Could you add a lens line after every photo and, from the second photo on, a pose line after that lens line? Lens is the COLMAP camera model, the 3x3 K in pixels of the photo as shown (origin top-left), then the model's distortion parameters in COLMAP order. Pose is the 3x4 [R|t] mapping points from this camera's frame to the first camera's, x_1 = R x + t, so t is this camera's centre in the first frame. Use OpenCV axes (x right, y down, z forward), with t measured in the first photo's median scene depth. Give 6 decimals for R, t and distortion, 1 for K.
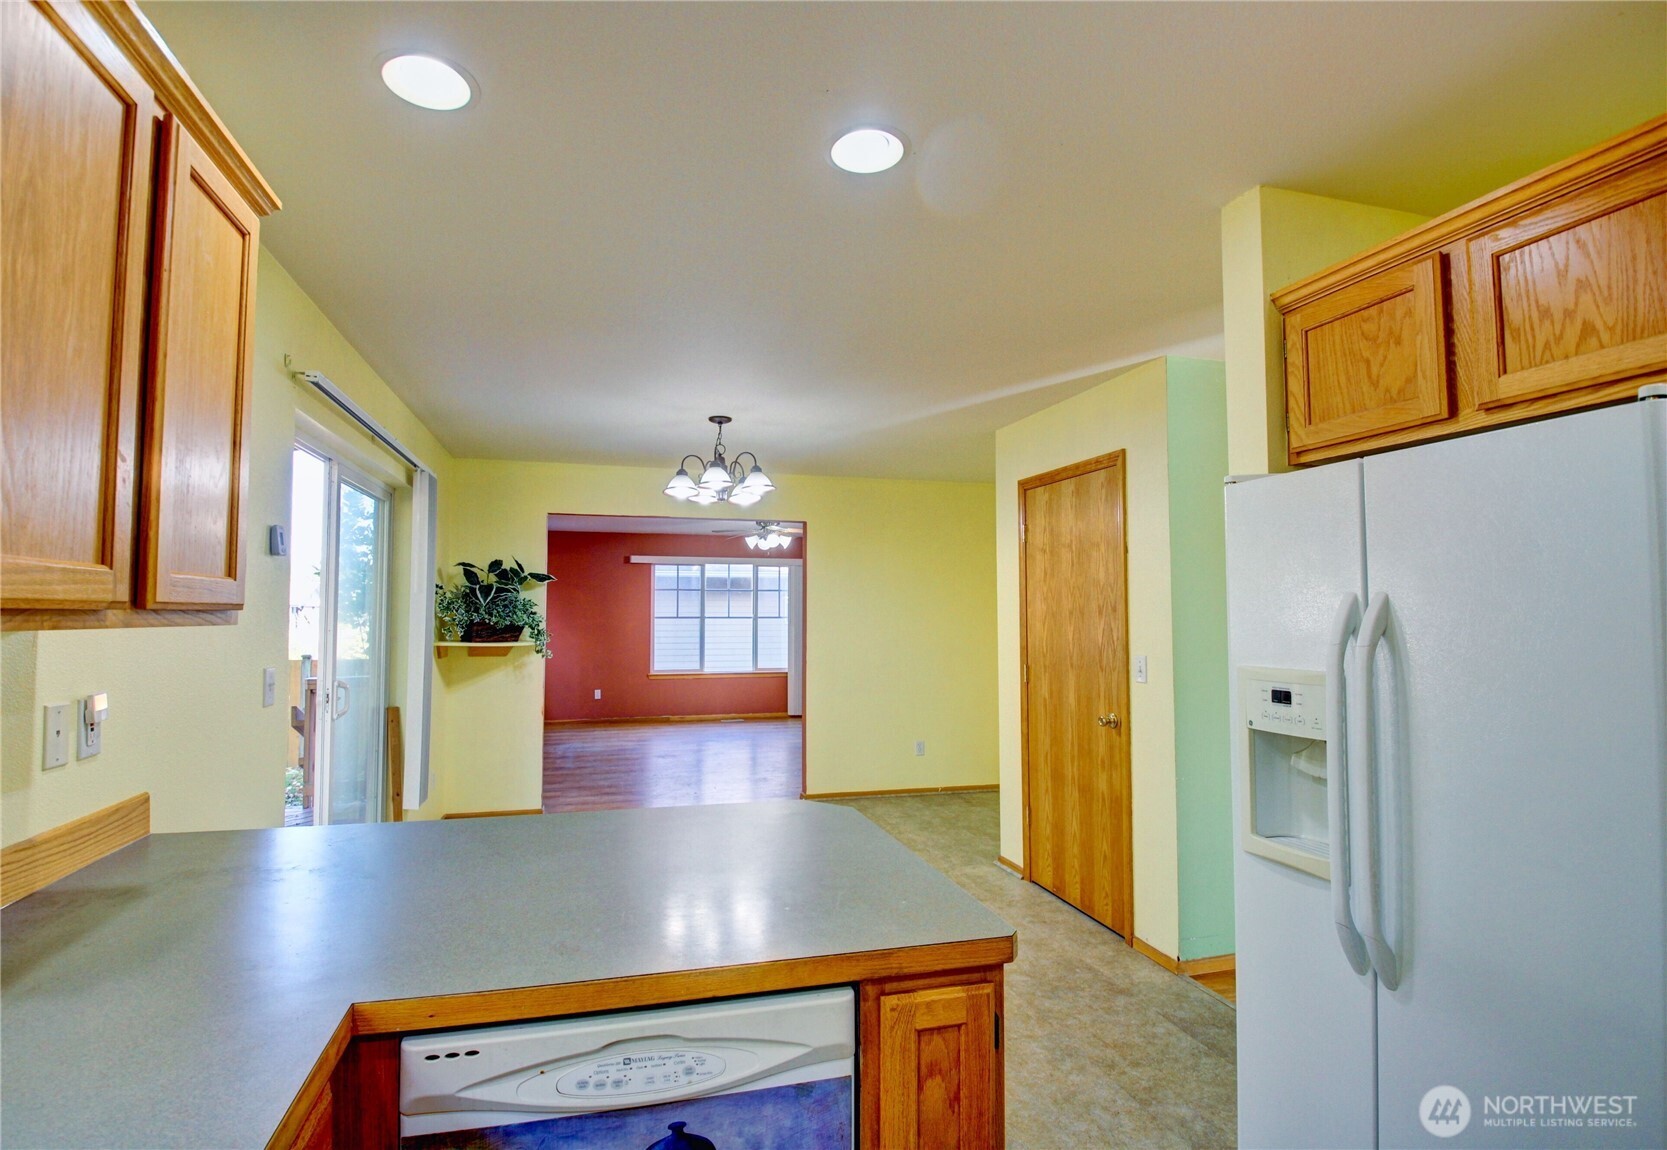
lens RADIAL K [[797.1, 0, 811.3], [0, 797.1, 578.8], [0, 0, 1]] dist [-0.015897, -0.002052]
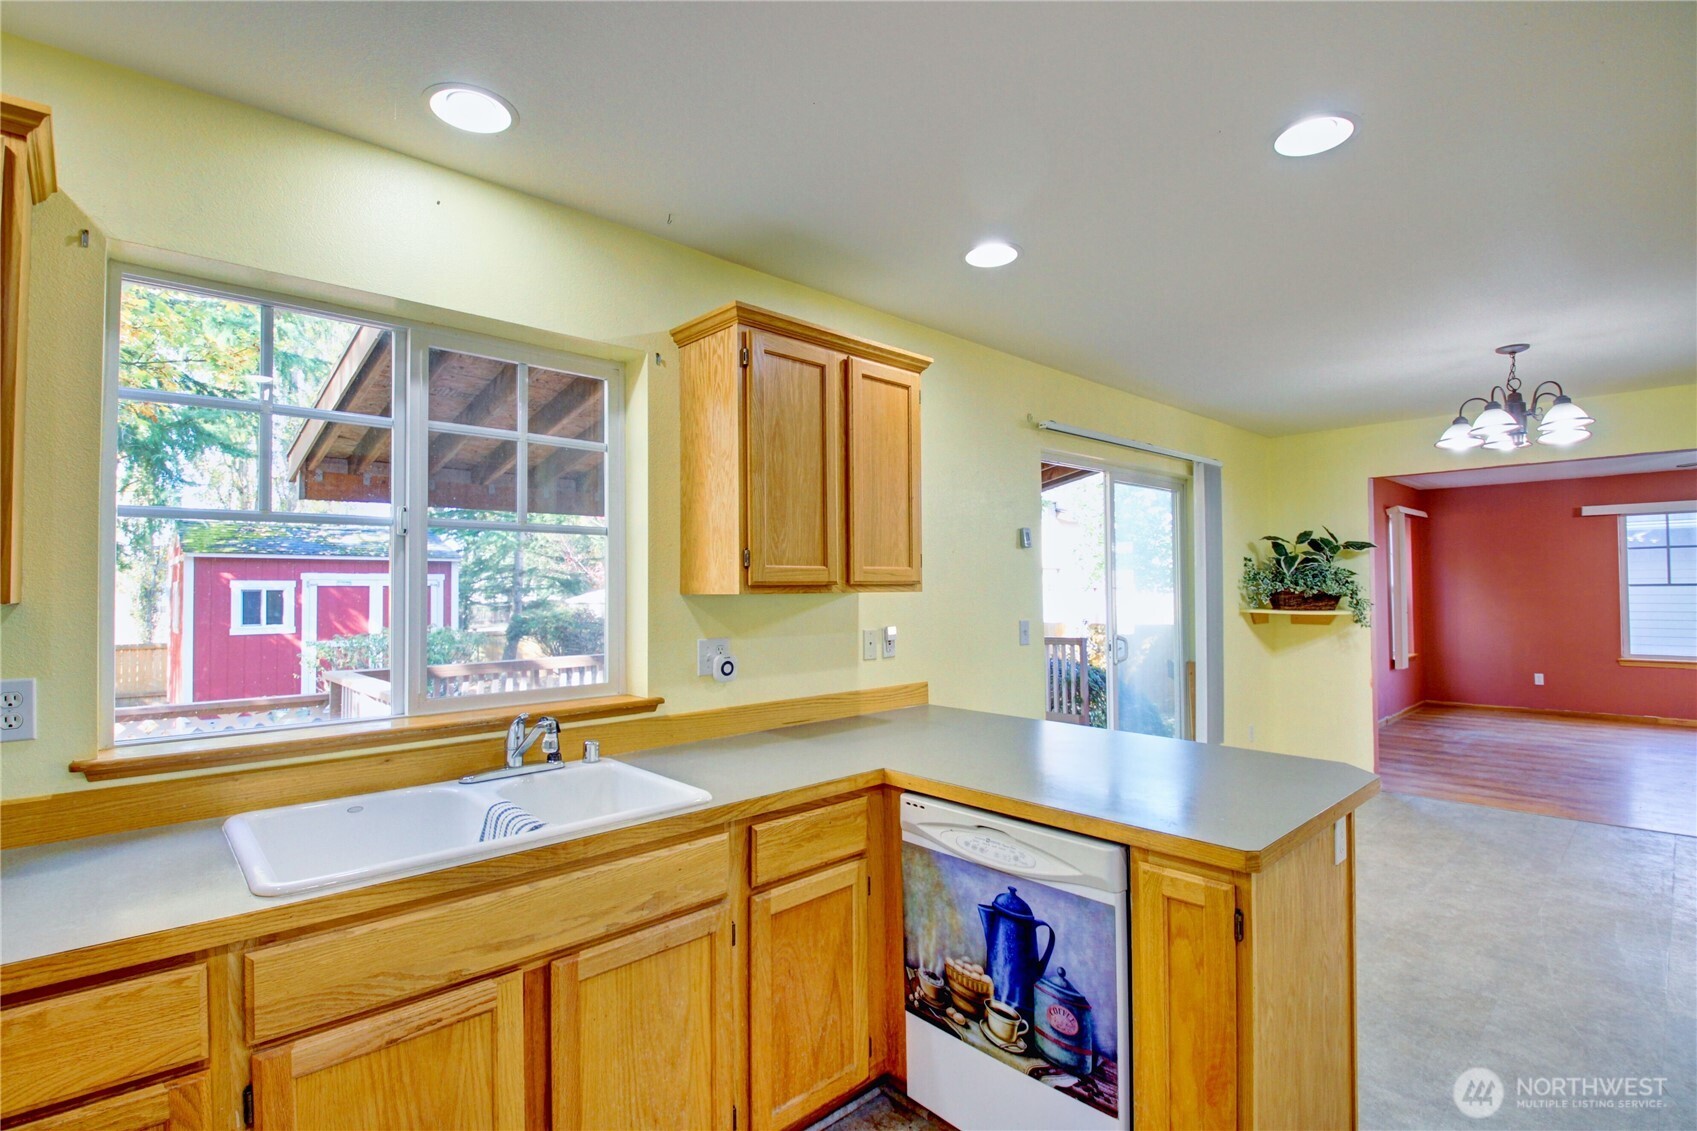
lens RADIAL K [[785.9, 0, 842.1], [0, 785.9, 568.1], [0, 0, 1]] dist [-0.020633, -0.002863]
pose [[0.472547, -0.029595, -0.880808, 0.319843], [0.049402, 0.998754, -0.007055, 0.002377], [0.879920, -0.040180, 0.473421, -0.020284]]
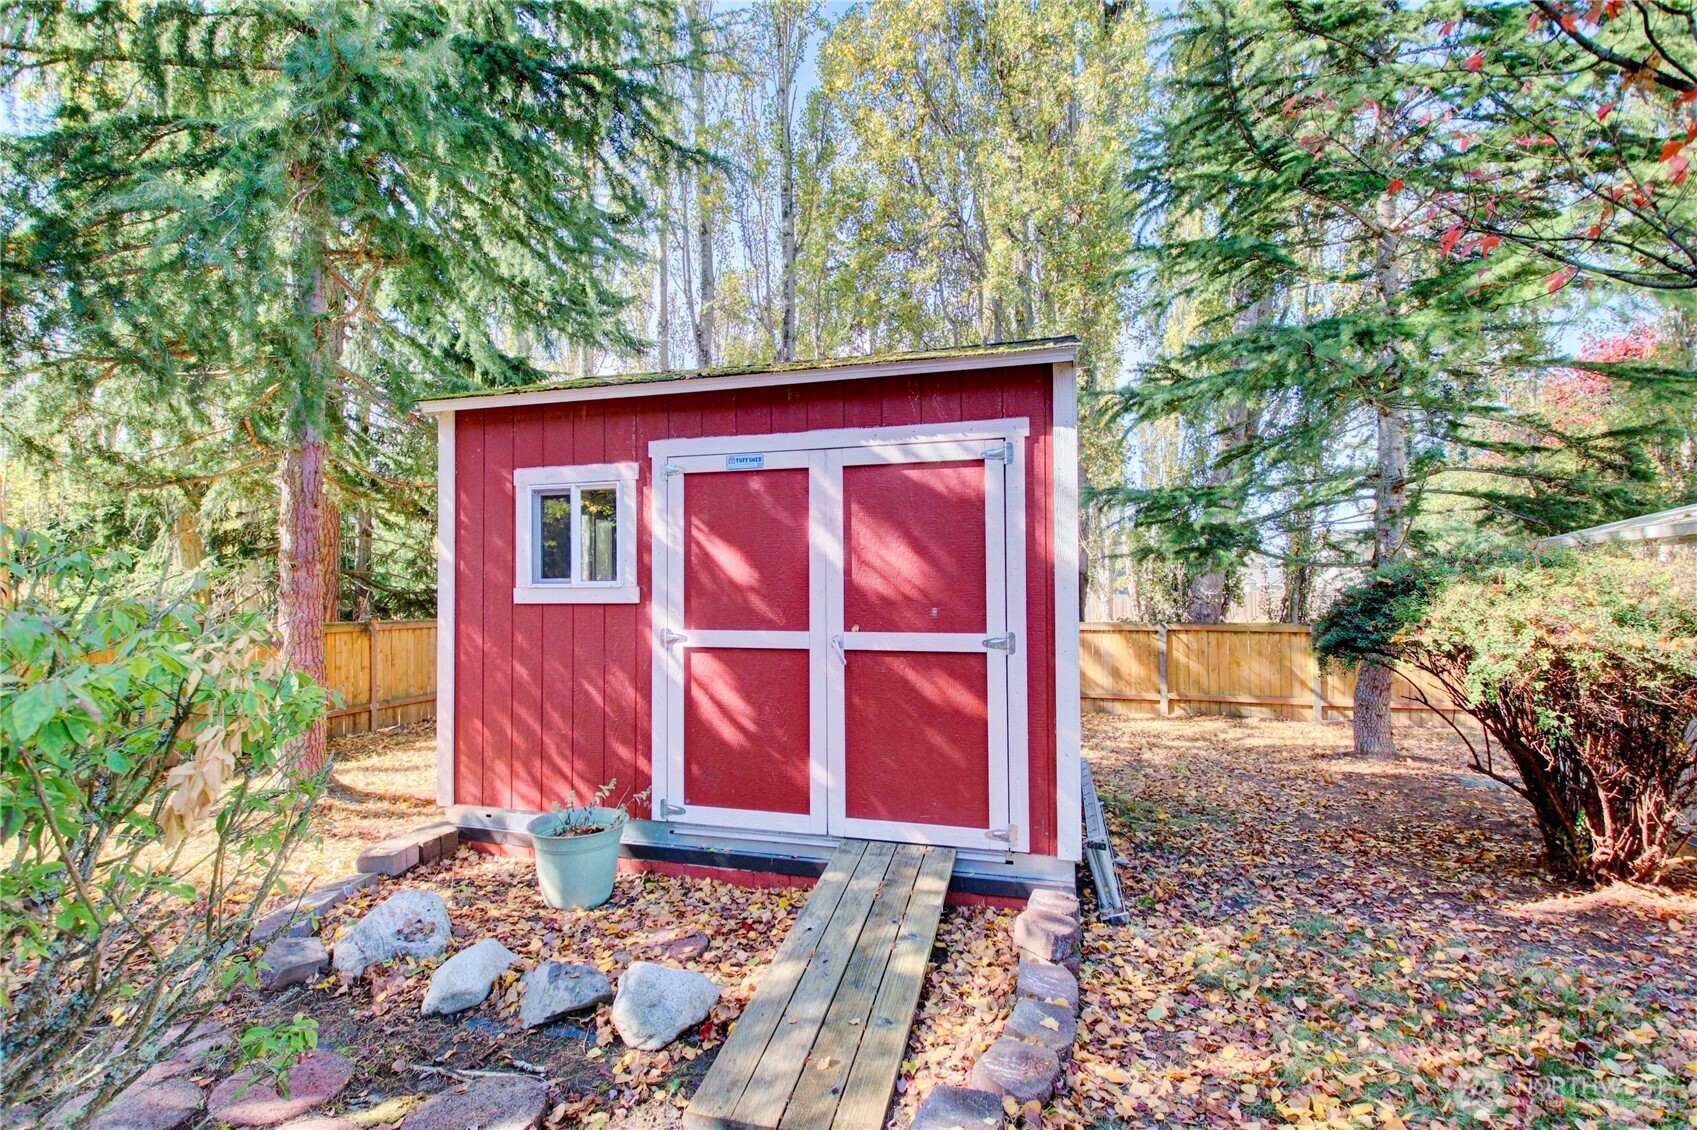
lens RADIAL K [[785.9, 0, 846.9], [0, 785.9, 564.1], [0, 0, 1]] dist [-0.020633, -0.002863]
pose [[-0.522257, -0.020158, -0.852550, -2.852521], [0.039691, 0.998063, -0.047912, 0.147697], [0.851864, -0.058861, -0.520445, 0.396418]]
